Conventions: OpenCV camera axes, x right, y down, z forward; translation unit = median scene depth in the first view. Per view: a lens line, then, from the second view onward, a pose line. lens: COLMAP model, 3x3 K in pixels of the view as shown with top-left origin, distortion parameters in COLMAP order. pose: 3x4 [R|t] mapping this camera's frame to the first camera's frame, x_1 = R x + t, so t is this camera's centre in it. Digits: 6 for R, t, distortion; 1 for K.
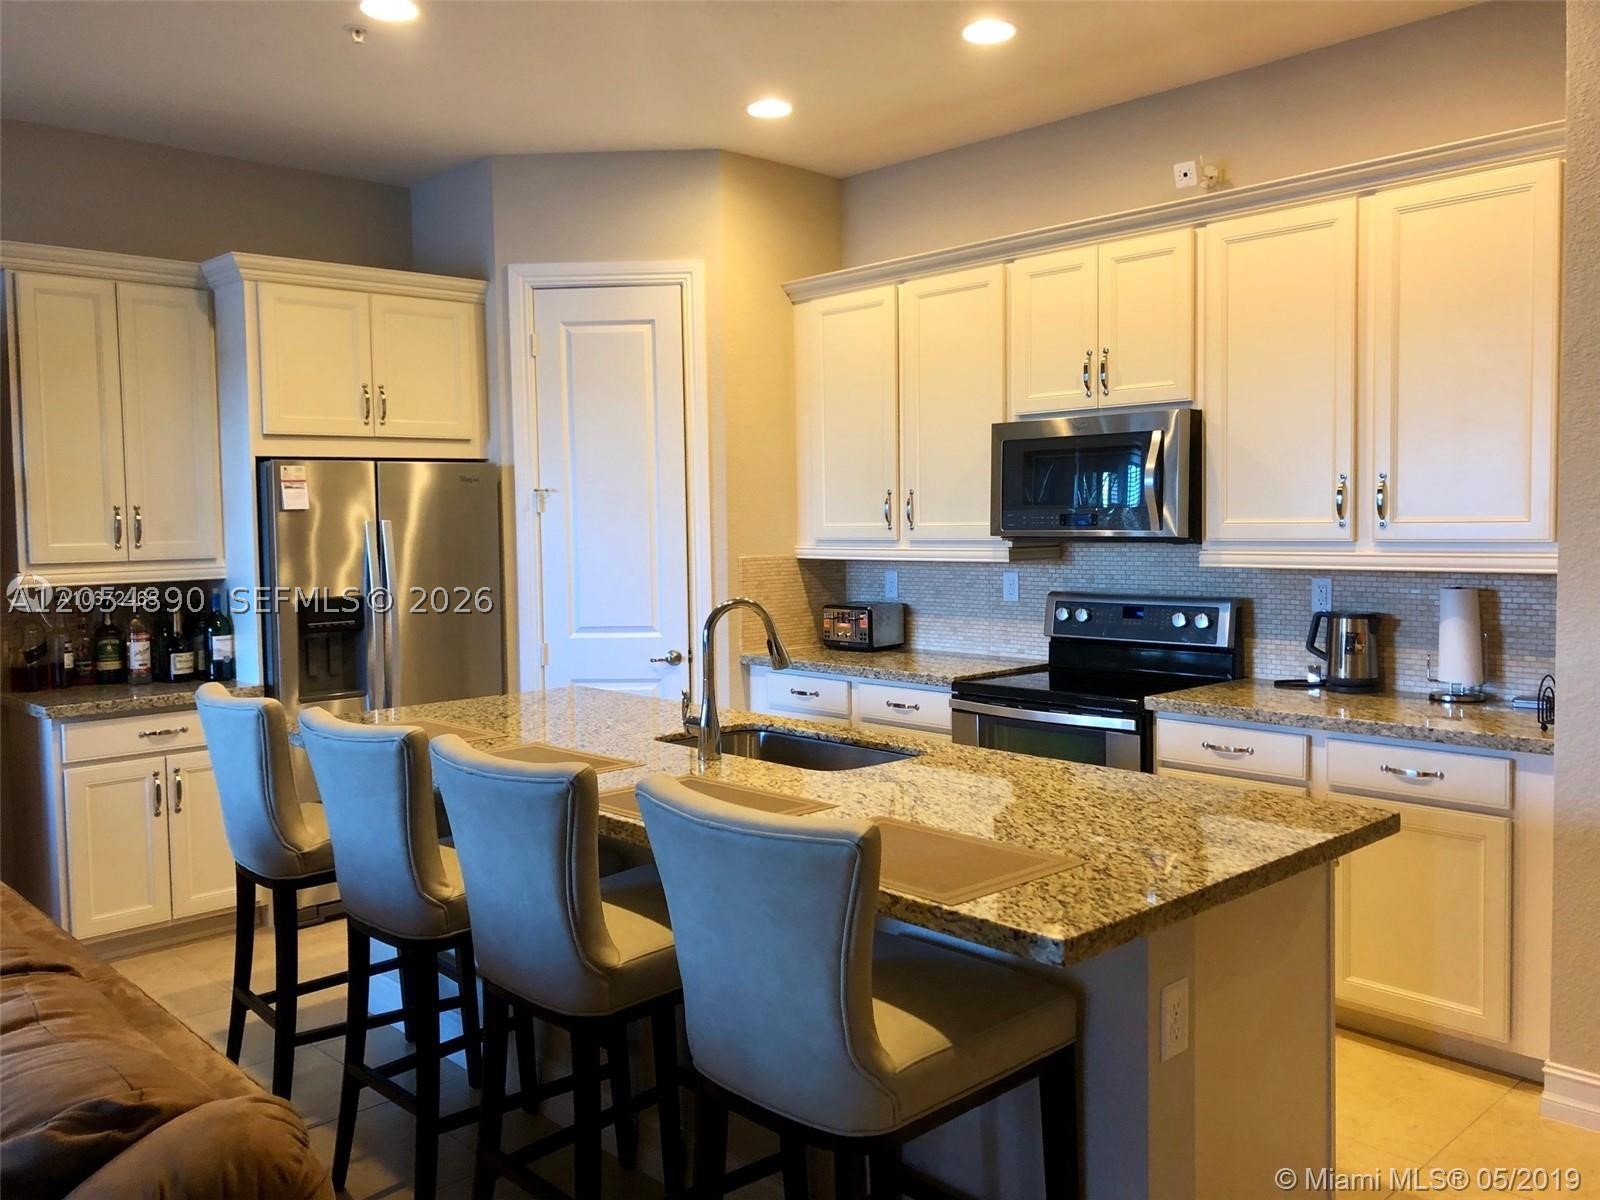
lens RADIAL K [[1326.2, 0, 779.8], [0, 1326.2, 583.8], [0, 0, 1]] dist [0.132954, -0.321847]
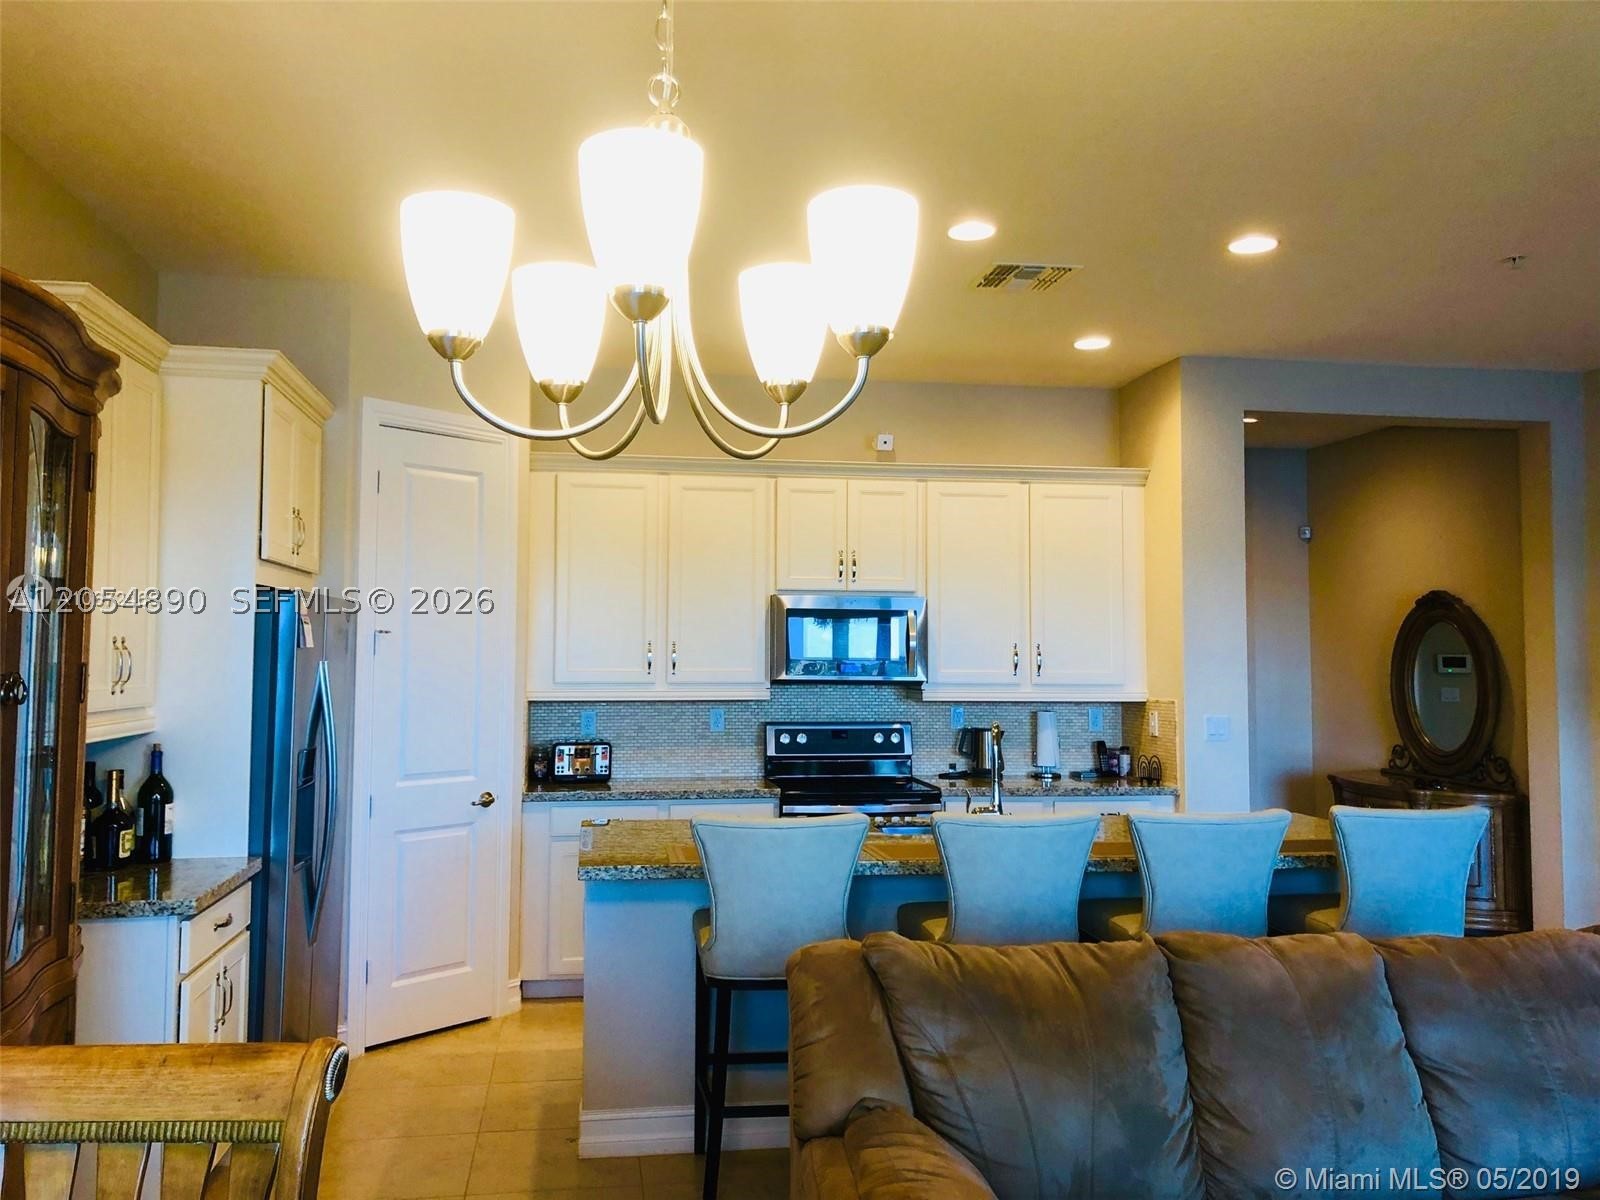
lens RADIAL K [[1326.2, 0, 779.8], [0, 1326.2, 583.8], [0, 0, 1]] dist [0.132954, -0.321847]
pose [[0.558894, 0.064050, 0.826762, -0.915386], [0.029064, 0.994887, -0.096723, -0.003328], [-0.828729, 0.078087, 0.554175, 0.256009]]
